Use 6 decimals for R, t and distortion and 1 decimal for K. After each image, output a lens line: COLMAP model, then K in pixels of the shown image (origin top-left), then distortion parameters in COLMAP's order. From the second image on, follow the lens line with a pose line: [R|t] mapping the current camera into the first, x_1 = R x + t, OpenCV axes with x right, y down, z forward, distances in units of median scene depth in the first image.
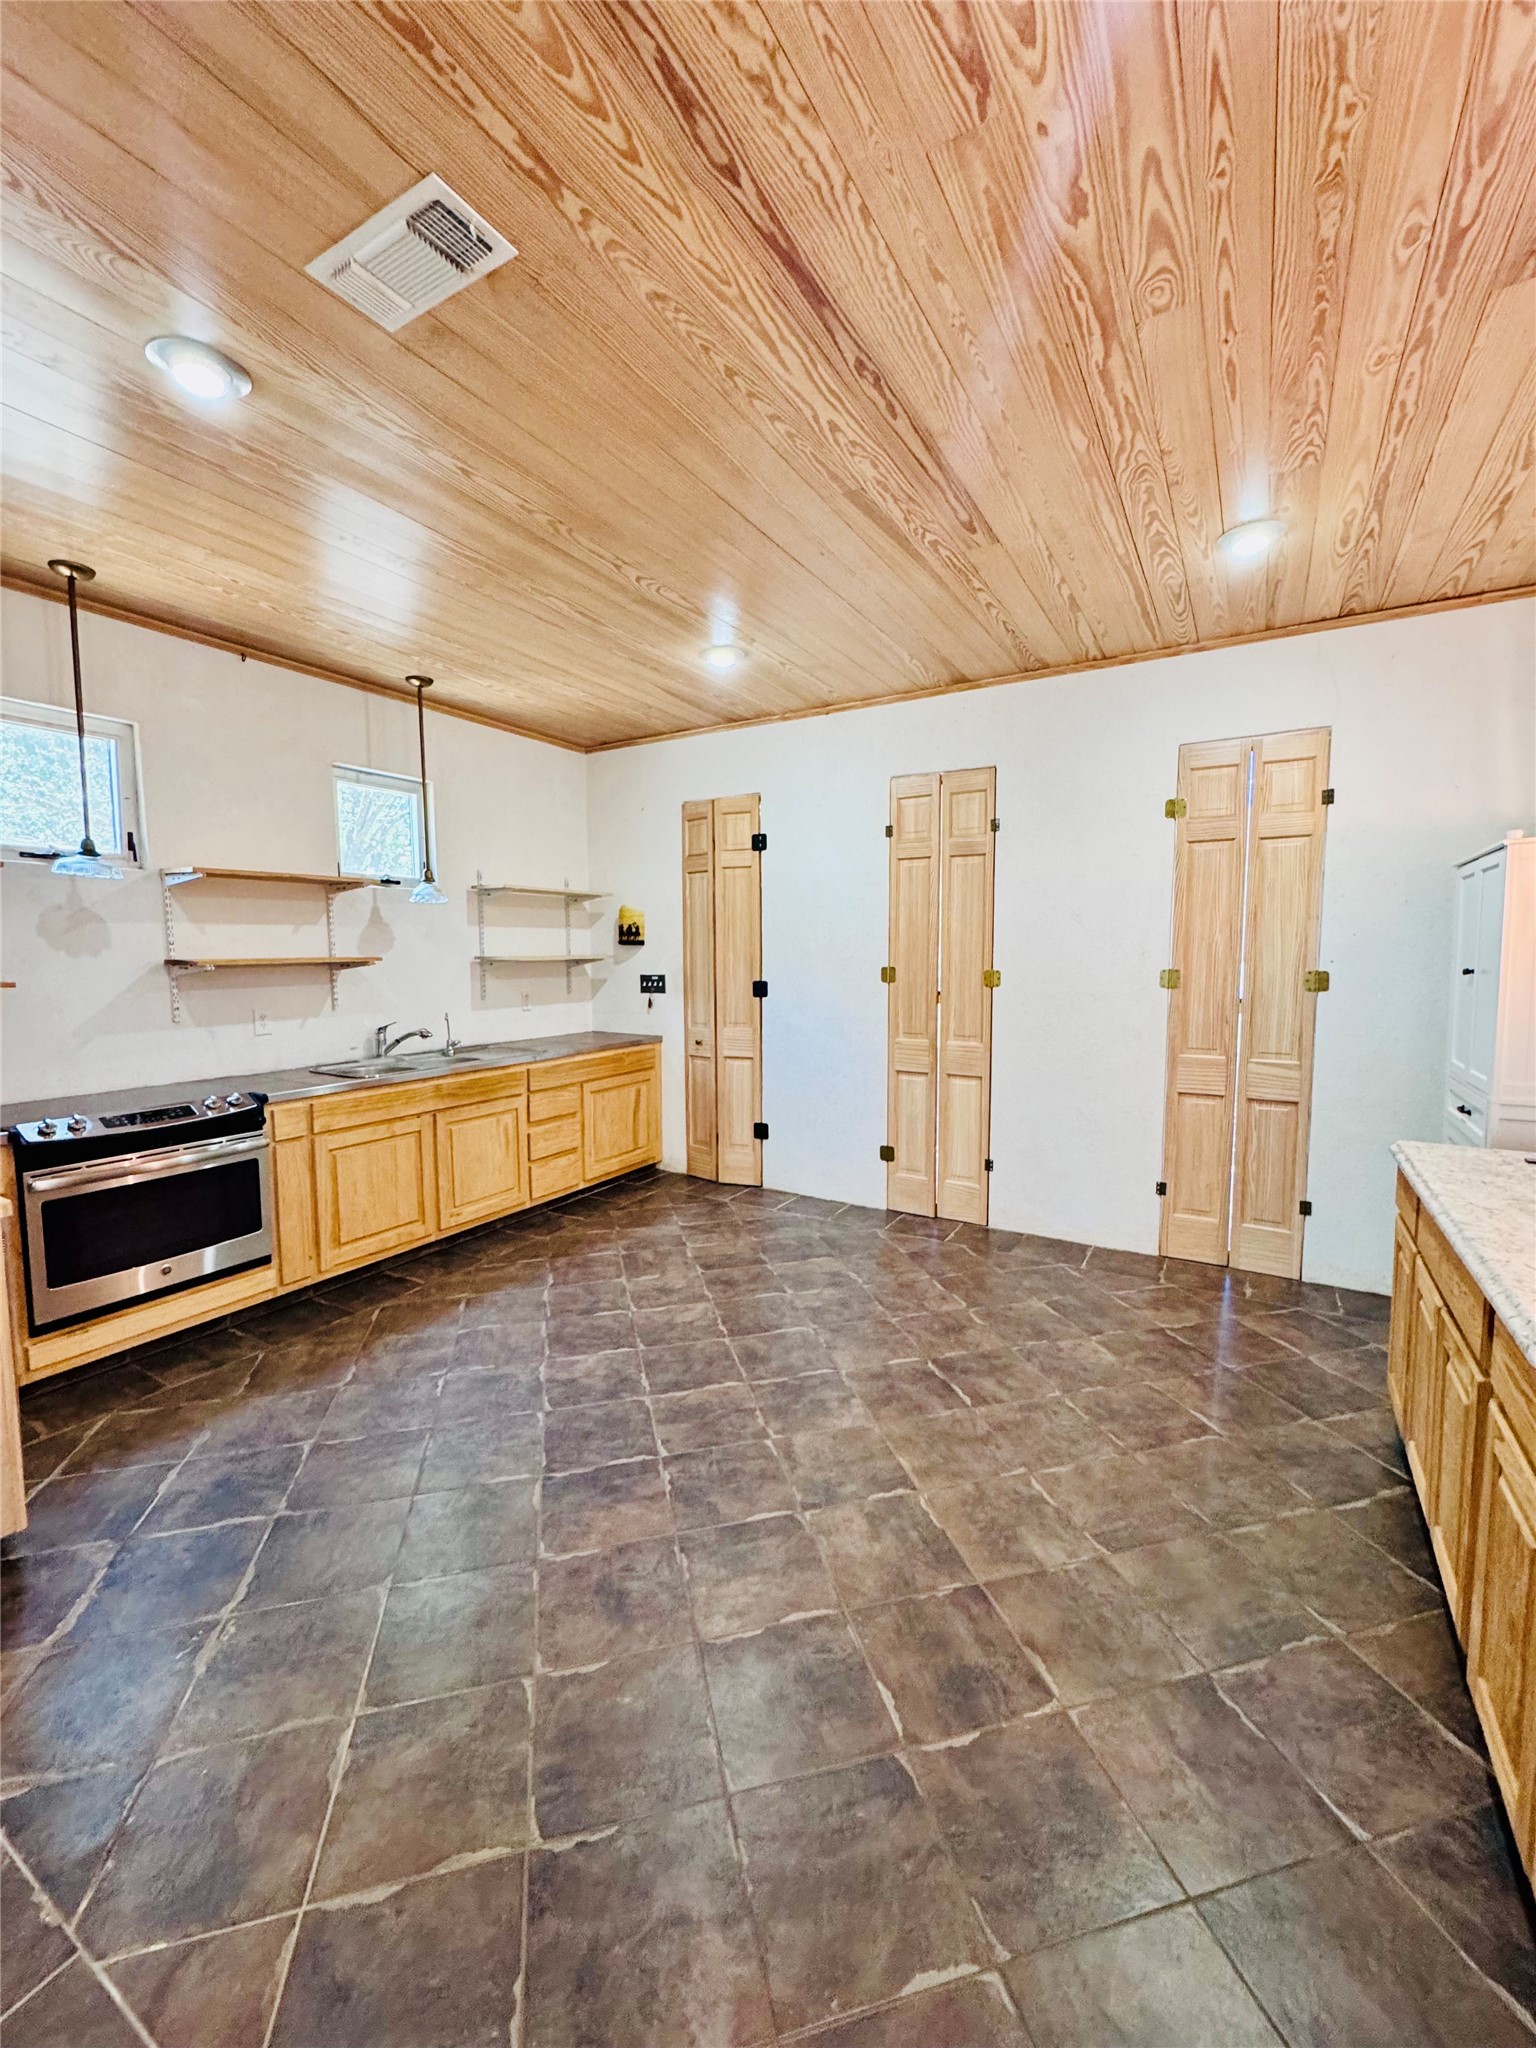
lens RADIAL K [[818.4, 0, 770.8], [0, 818.4, 1022.6], [0, 0, 1]] dist [-0.001695, 0.000428]
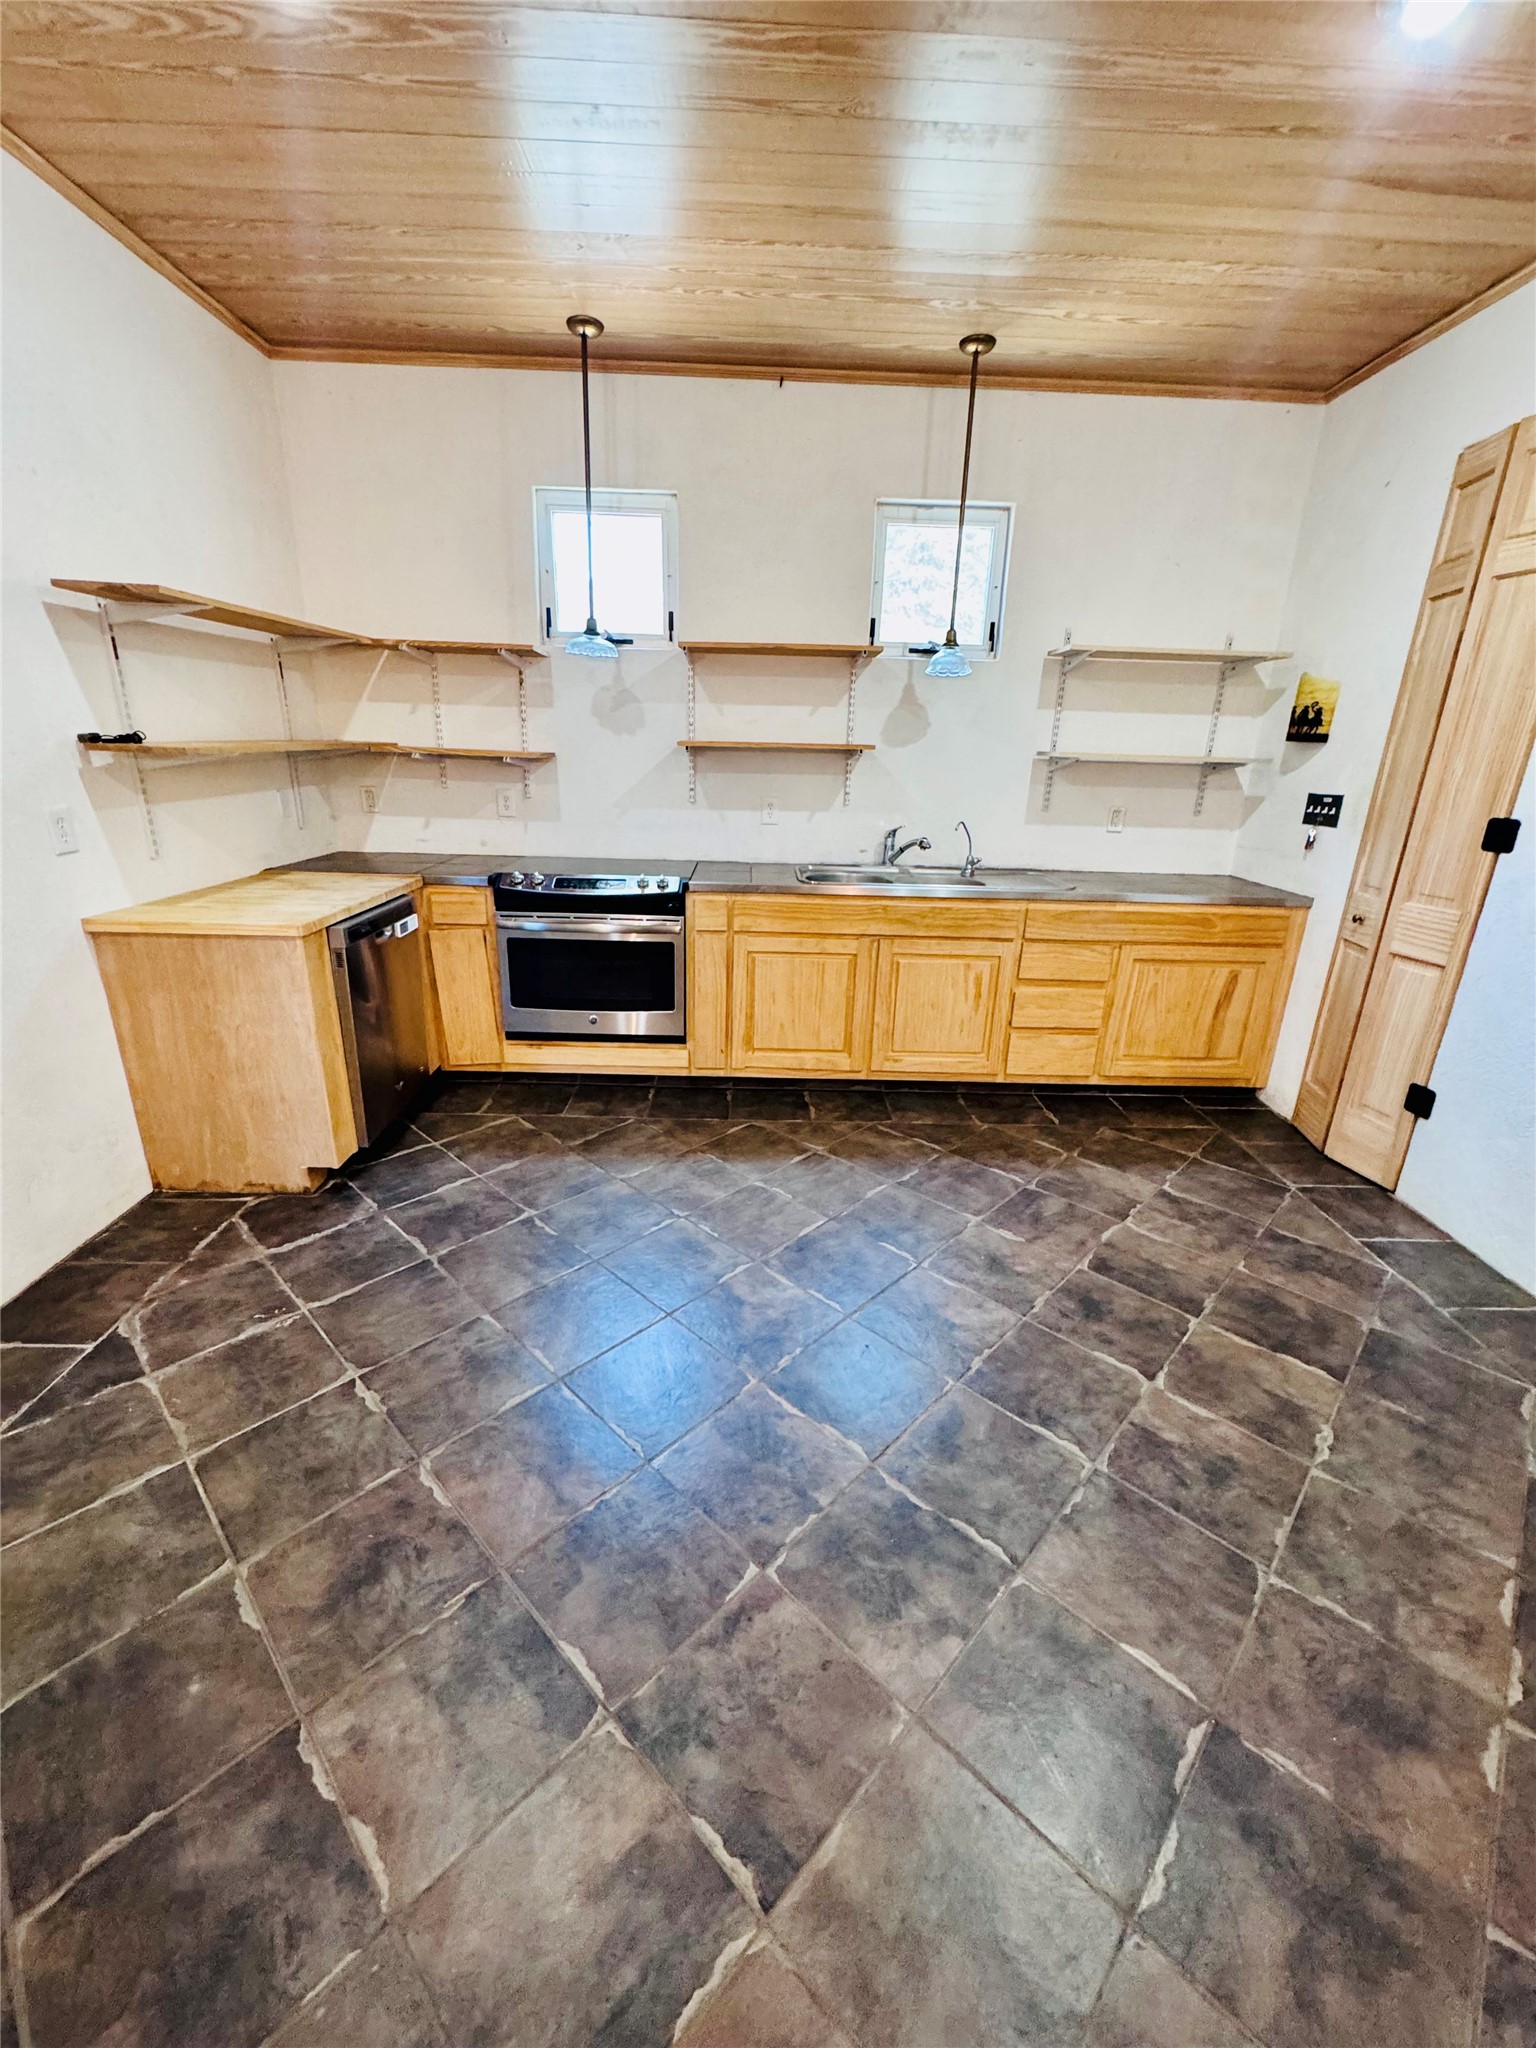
lens RADIAL K [[818.4, 0, 770.8], [0, 818.4, 1022.6], [0, 0, 1]] dist [-0.001695, 0.000428]
pose [[0.526364, 0.290521, -0.799086, 0.266316], [-0.106051, 0.954908, 0.277317, -0.033731], [0.843620, -0.061226, 0.533439, 0.510216]]
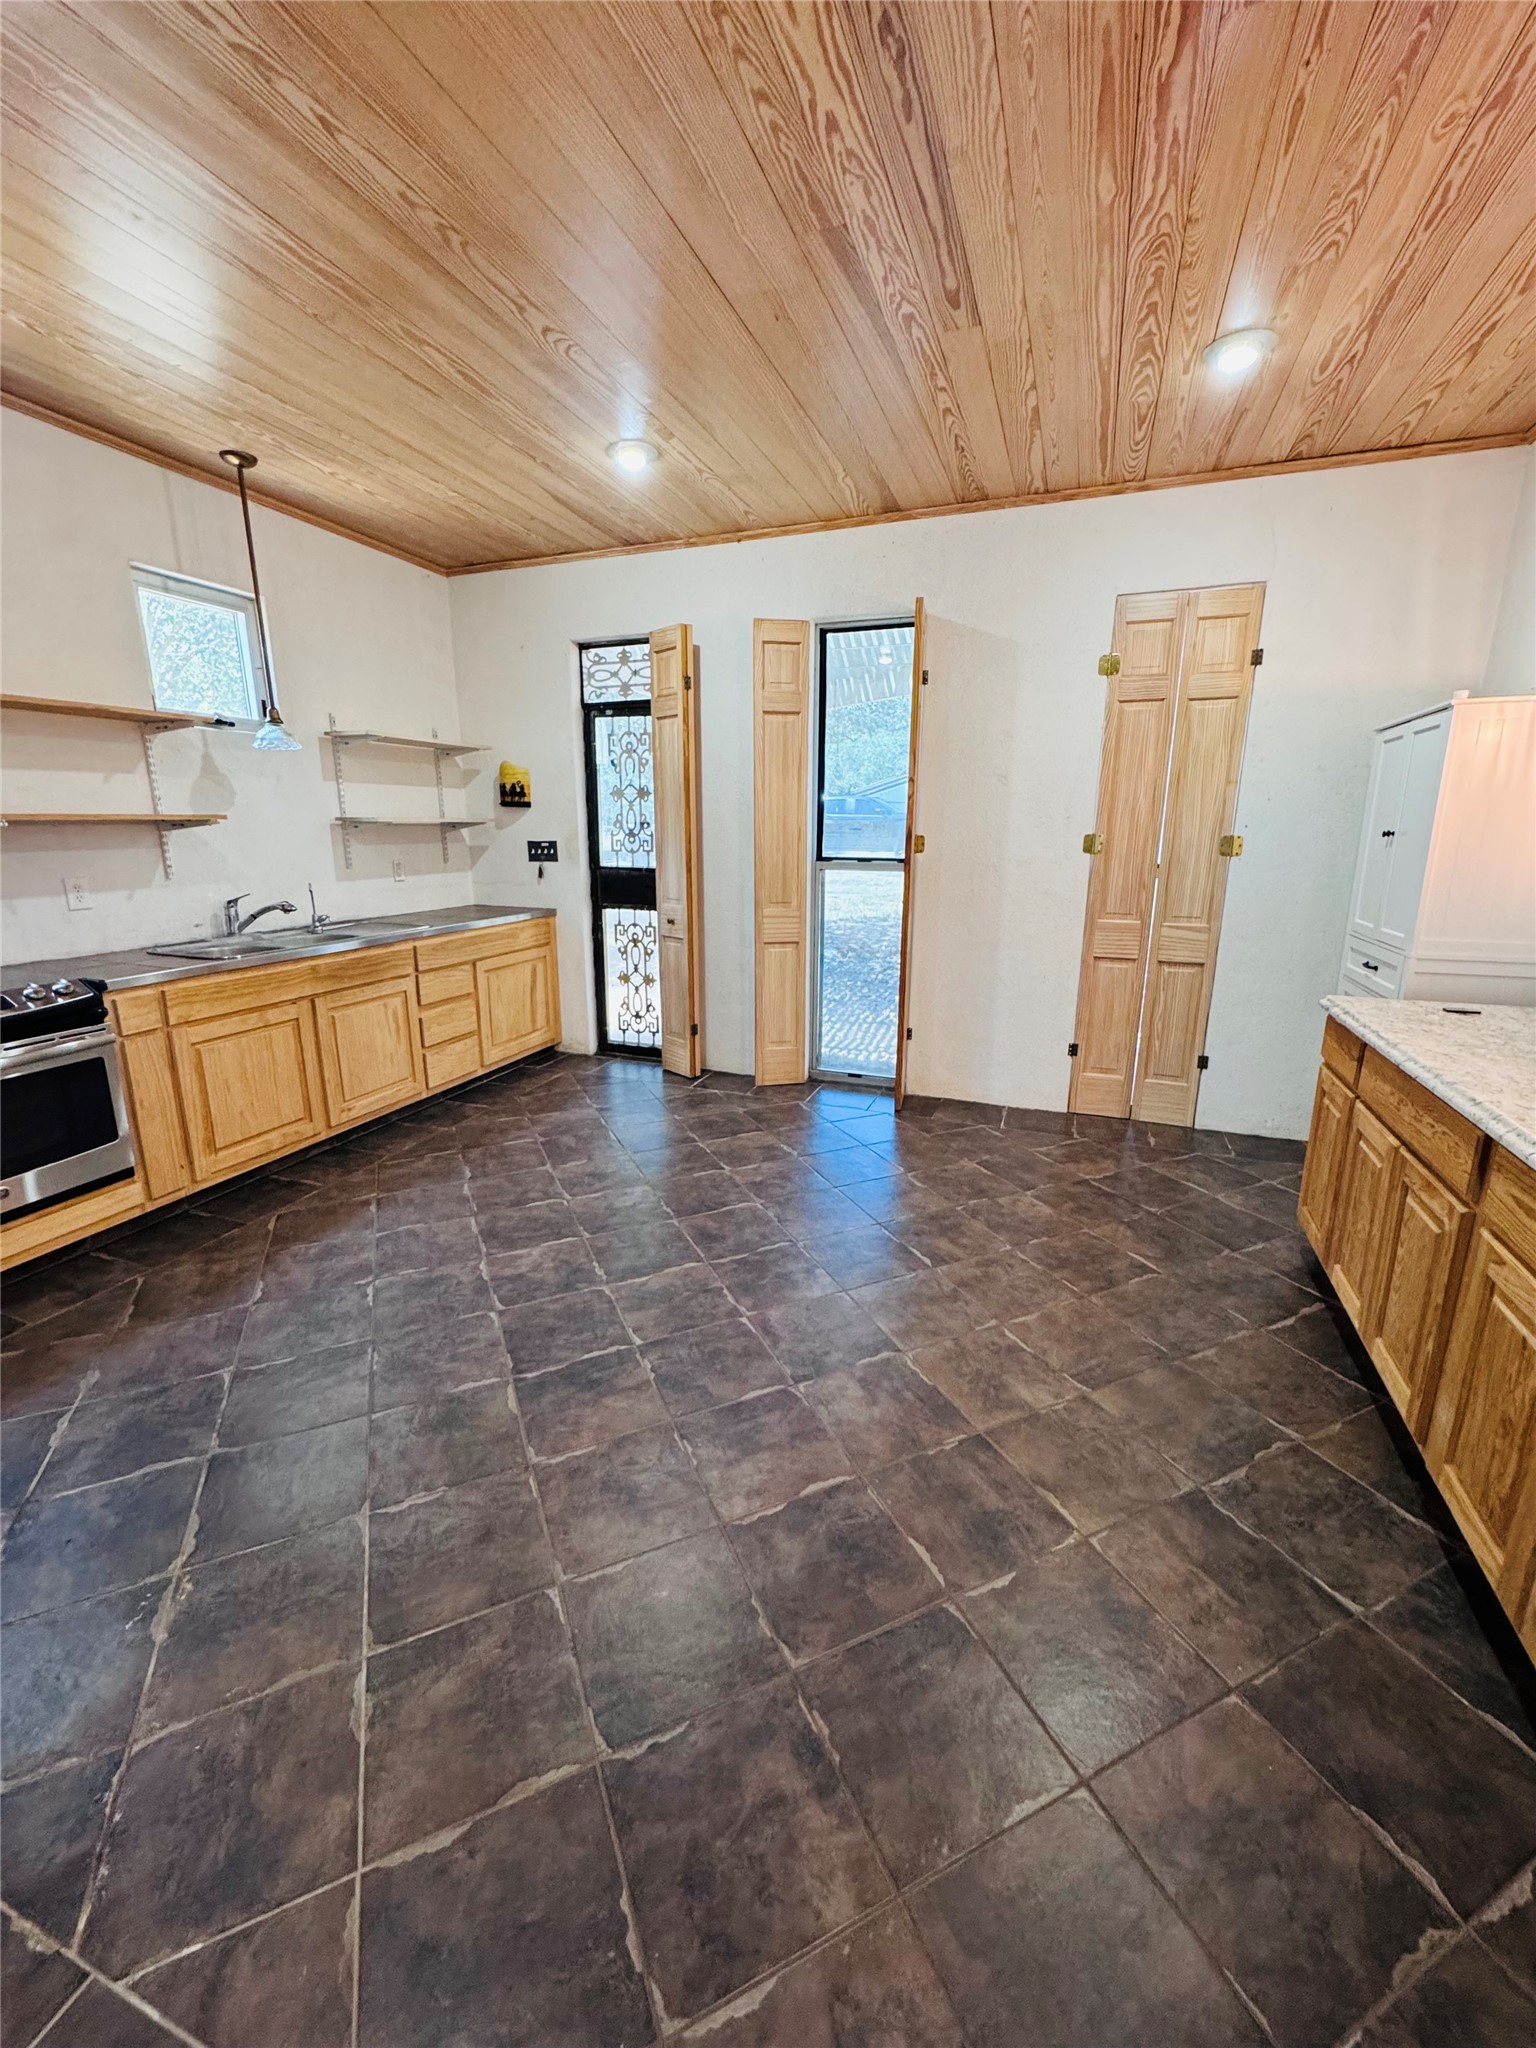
lens RADIAL K [[818.4, 0, 770.8], [0, 818.4, 1022.6], [0, 0, 1]] dist [-0.001695, 0.000428]
pose [[0.984409, -0.034263, 0.172526, -0.091478], [0.008063, 0.988603, 0.150327, 0.010306], [-0.175711, -0.146592, 0.973466, 0.066601]]
